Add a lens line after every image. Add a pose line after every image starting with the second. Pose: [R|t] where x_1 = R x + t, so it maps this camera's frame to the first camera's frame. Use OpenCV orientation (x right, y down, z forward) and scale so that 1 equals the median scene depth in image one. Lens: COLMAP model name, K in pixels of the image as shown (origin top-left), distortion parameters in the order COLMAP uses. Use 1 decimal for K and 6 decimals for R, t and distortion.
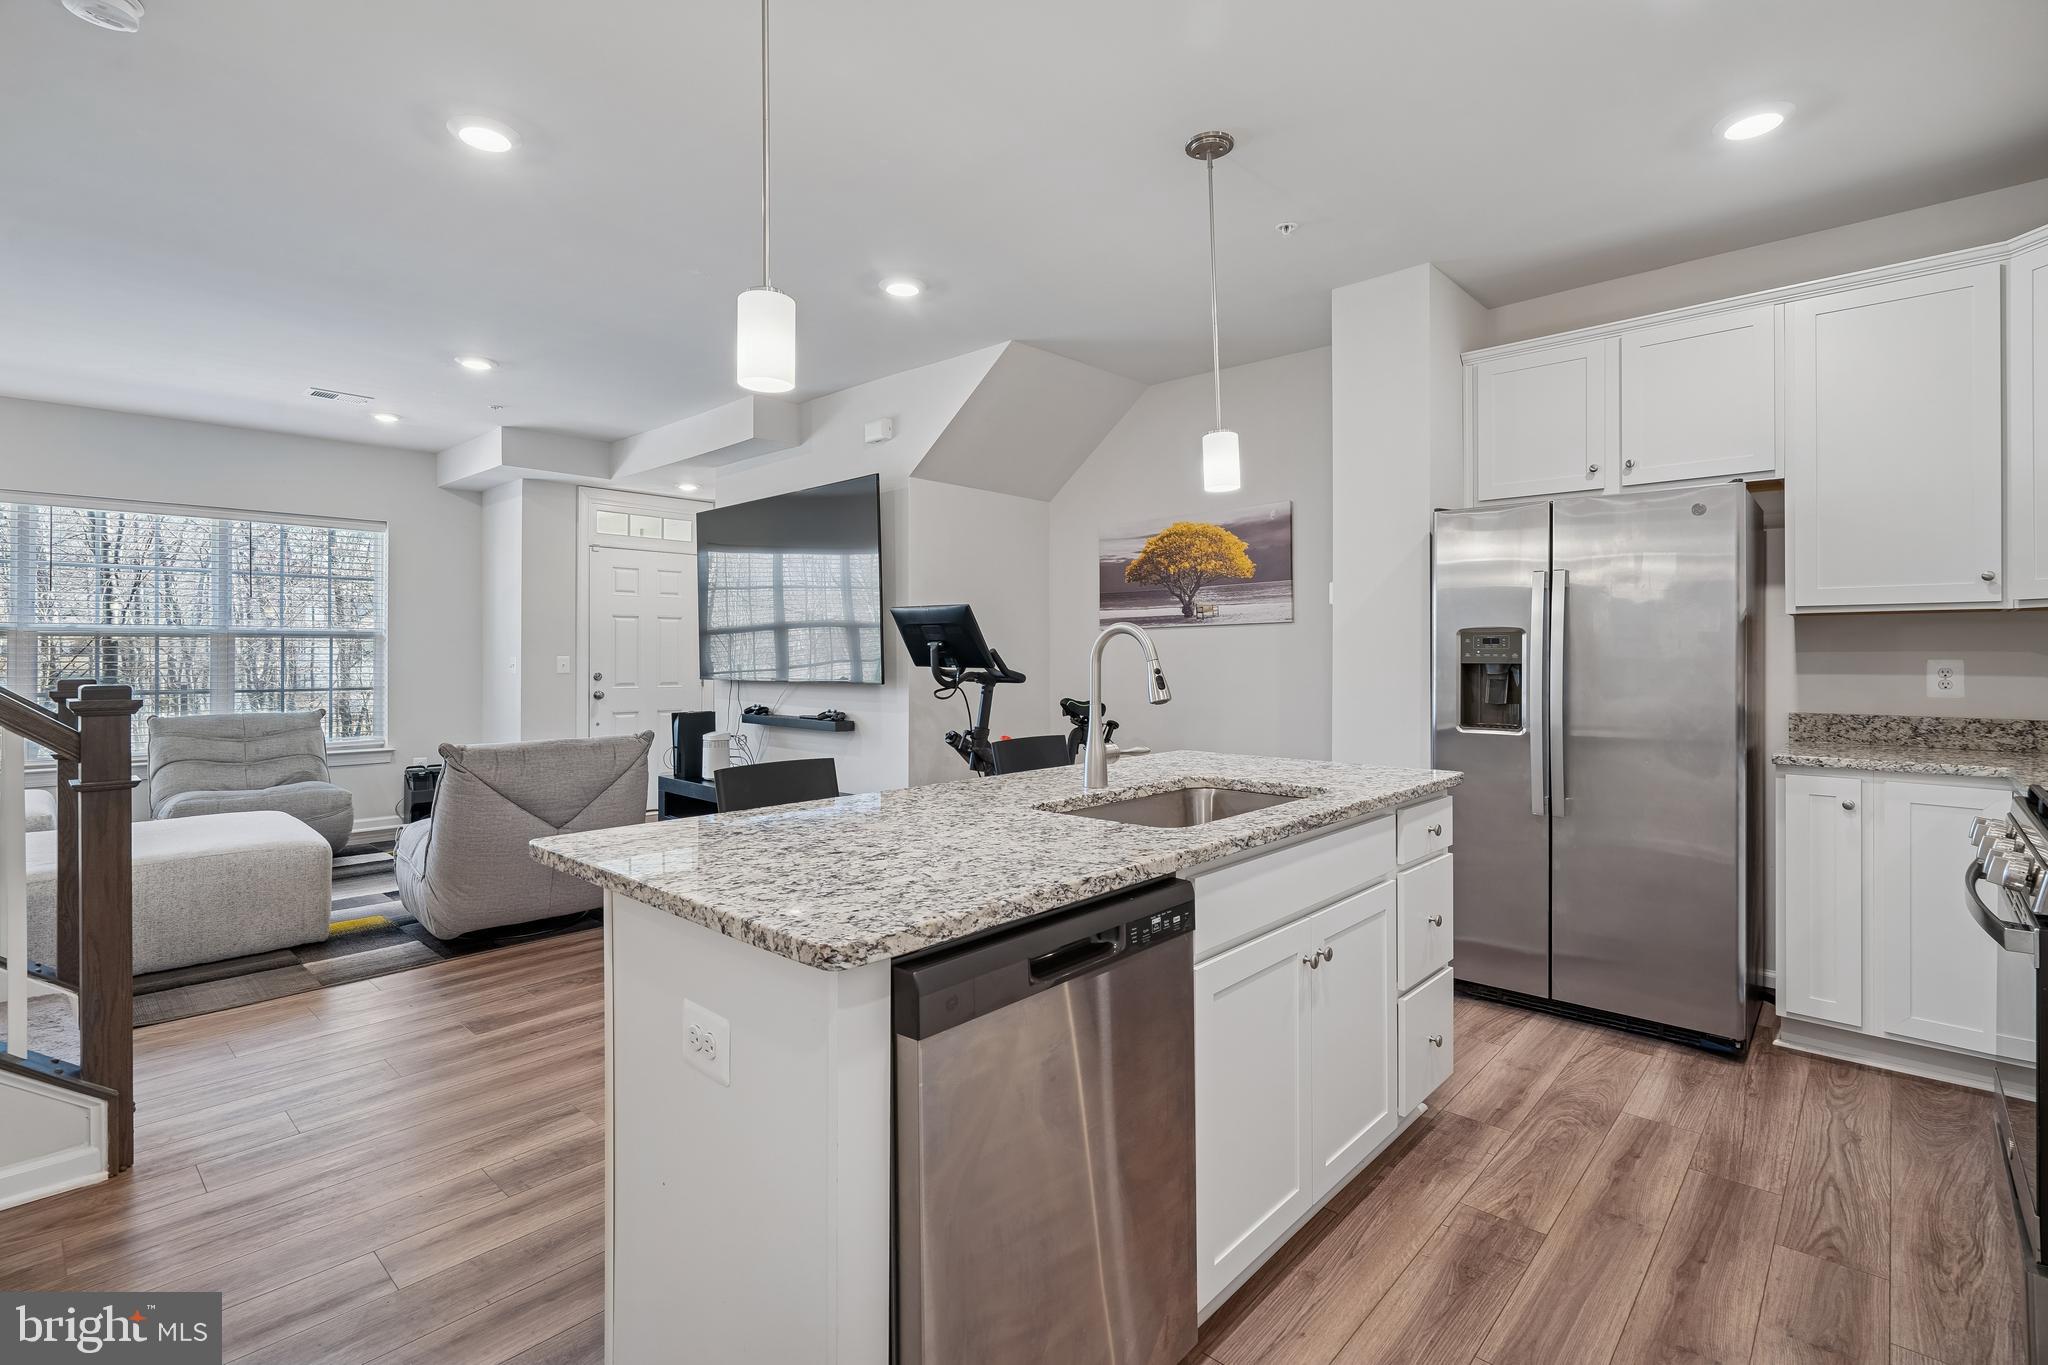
lens RADIAL K [[954.3, 0, 1019.7], [0, 954.3, 652.5], [0, 0, 1]] dist [-0.004944, 0.002296]
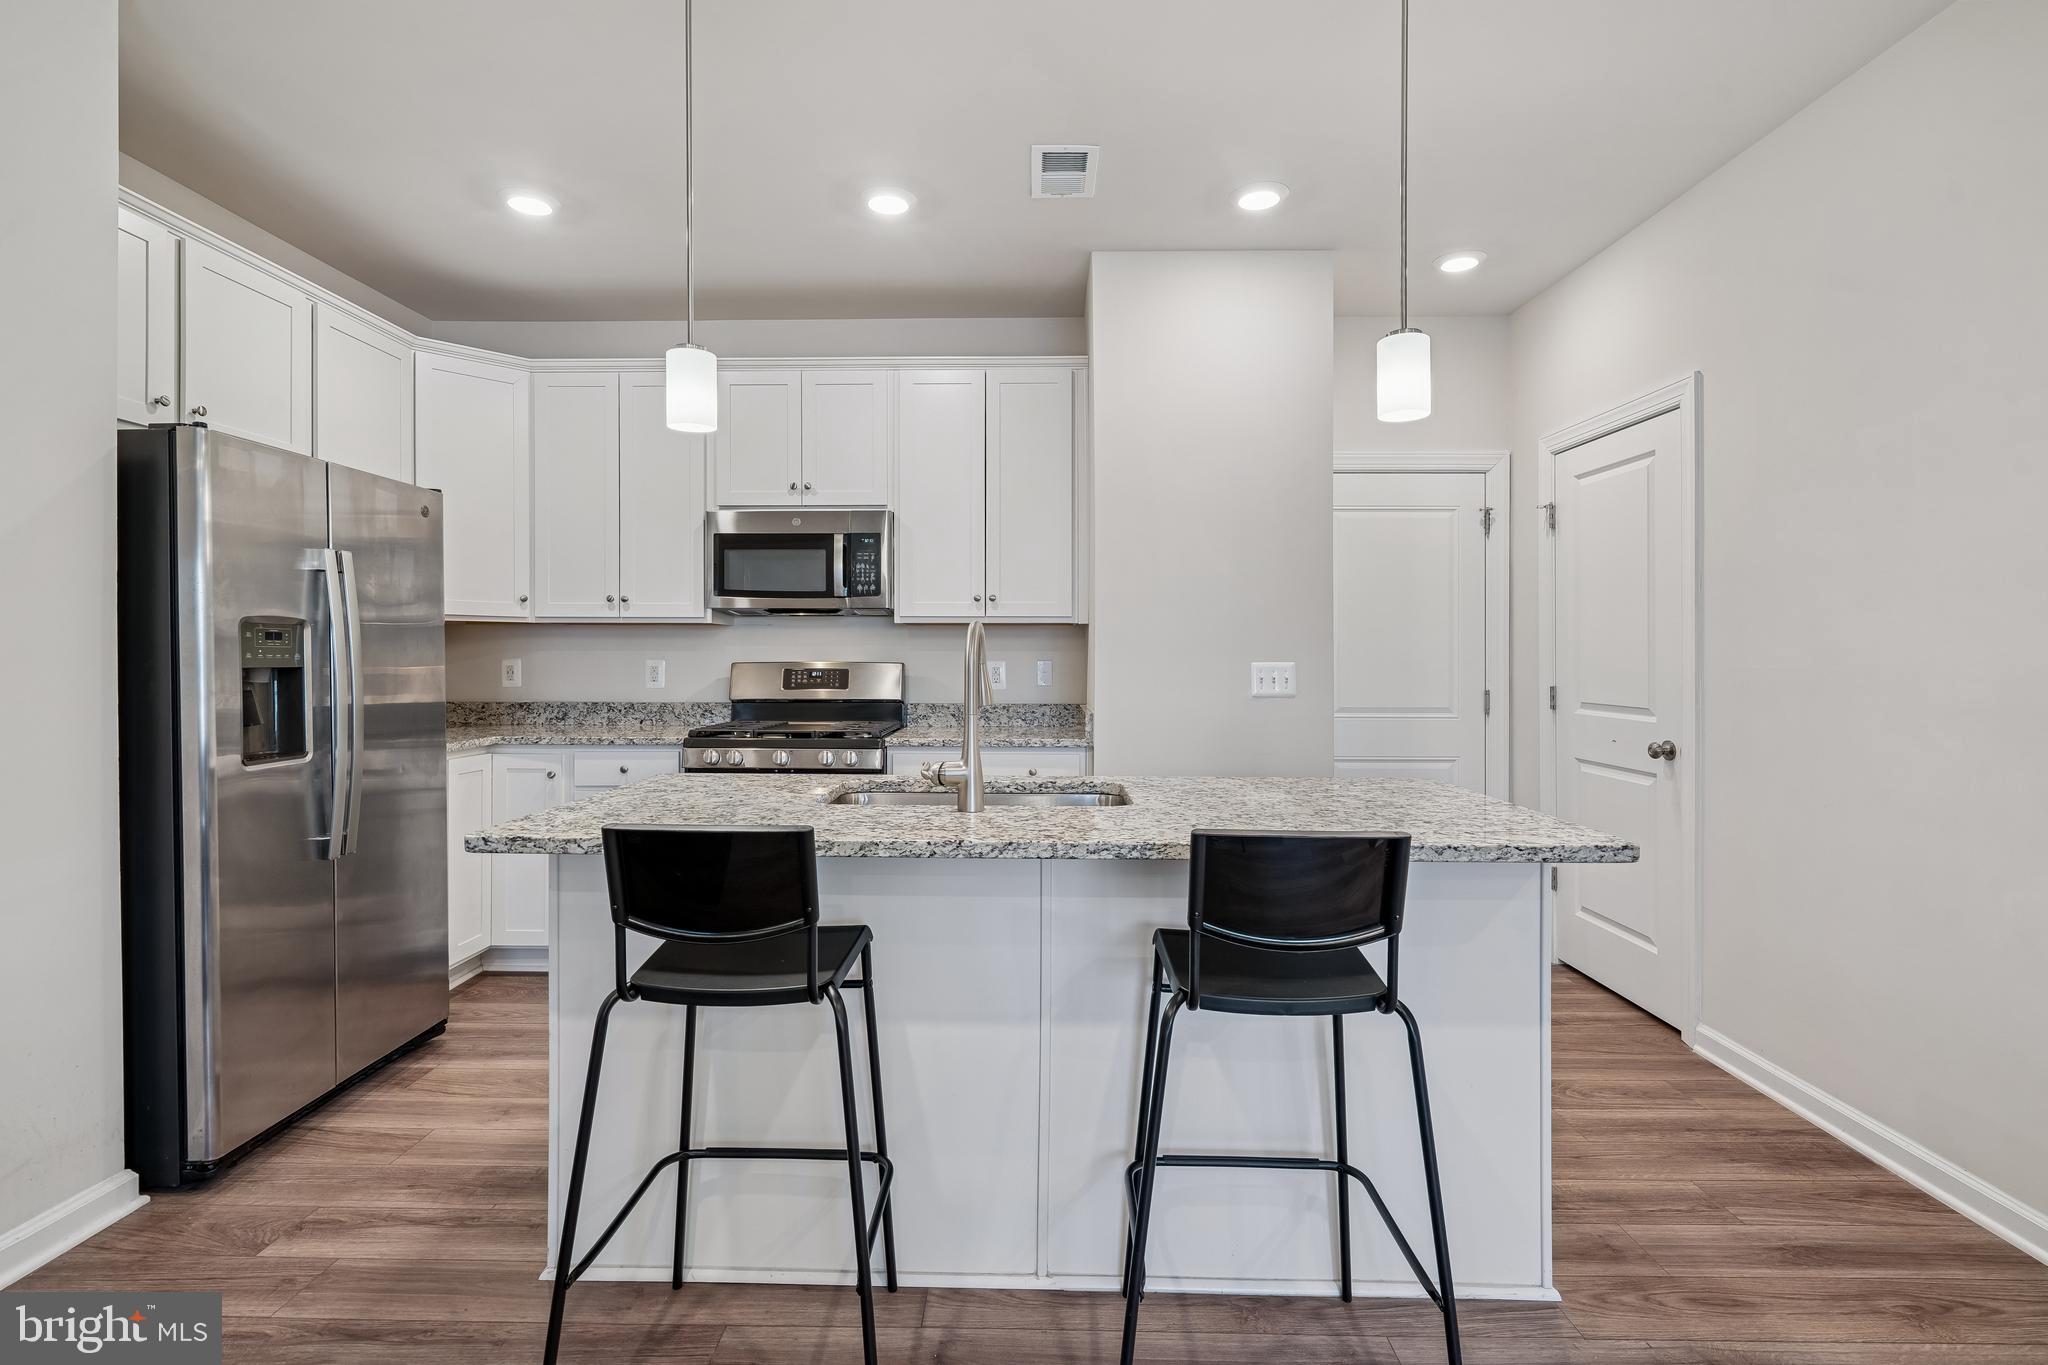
lens RADIAL K [[954.3, 0, 1021.6], [0, 954.3, 660.4], [0, 0, 1]] dist [-0.004944, 0.002296]
pose [[-0.667151, -0.003975, 0.744911, -0.265597], [-0.003410, 0.999992, 0.002282, 0.001687], [-0.744914, -0.001018, -0.667159, 0.695822]]
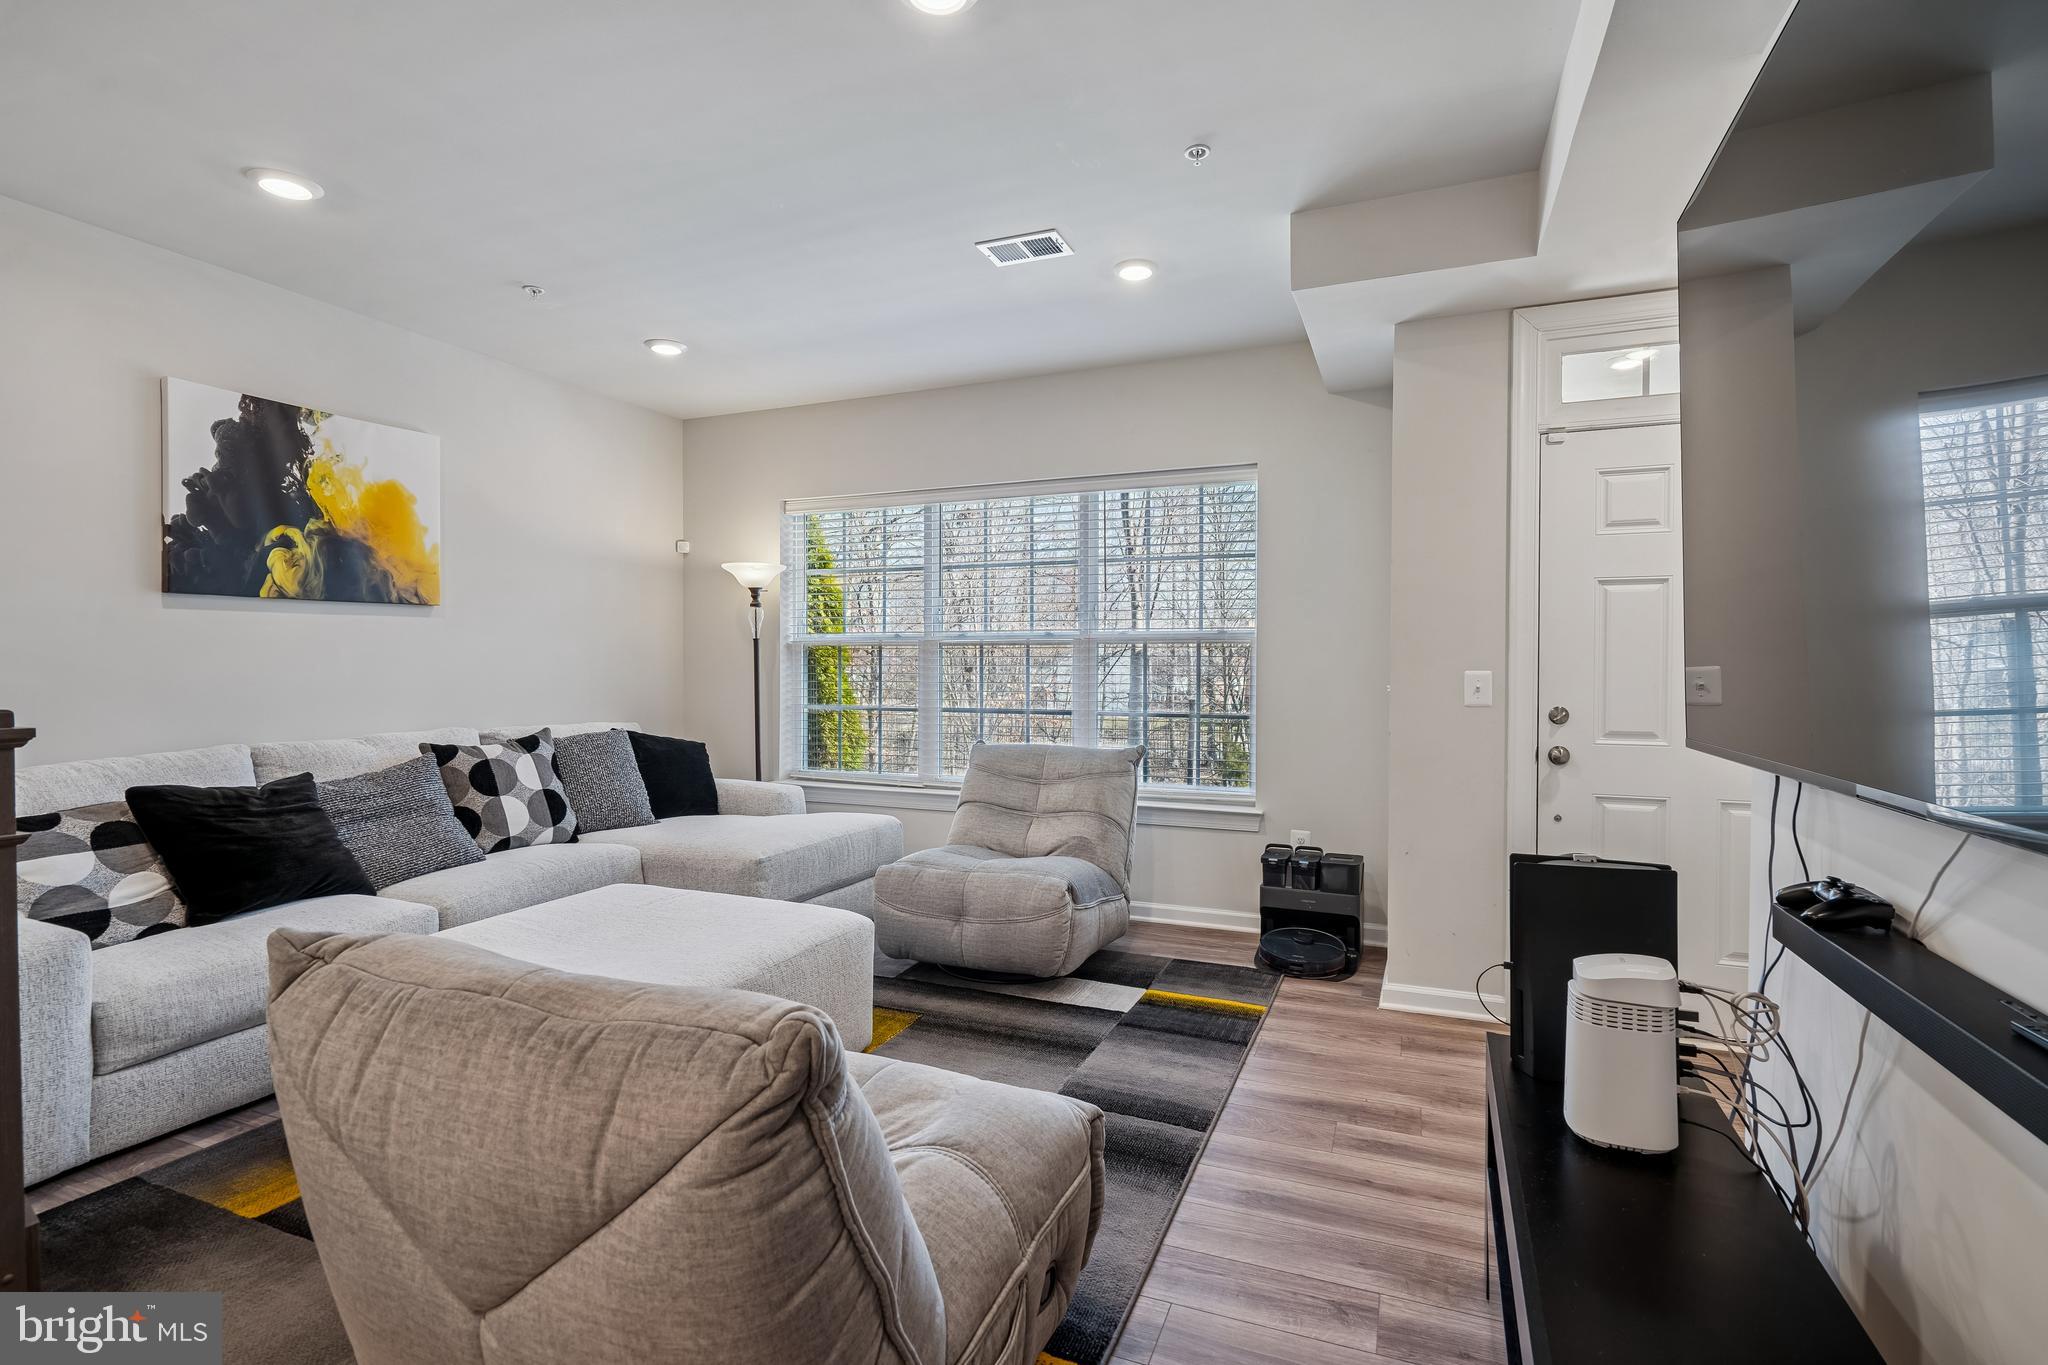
lens RADIAL K [[954.3, 0, 1018.7], [0, 954.3, 680.3], [0, 0, 1]] dist [-0.004944, 0.002296]
pose [[0.343831, 0.016249, -0.938891, -0.141496], [0.001164, 0.999842, 0.017731, -0.000141], [0.939031, -0.007189, 0.343758, 0.838911]]
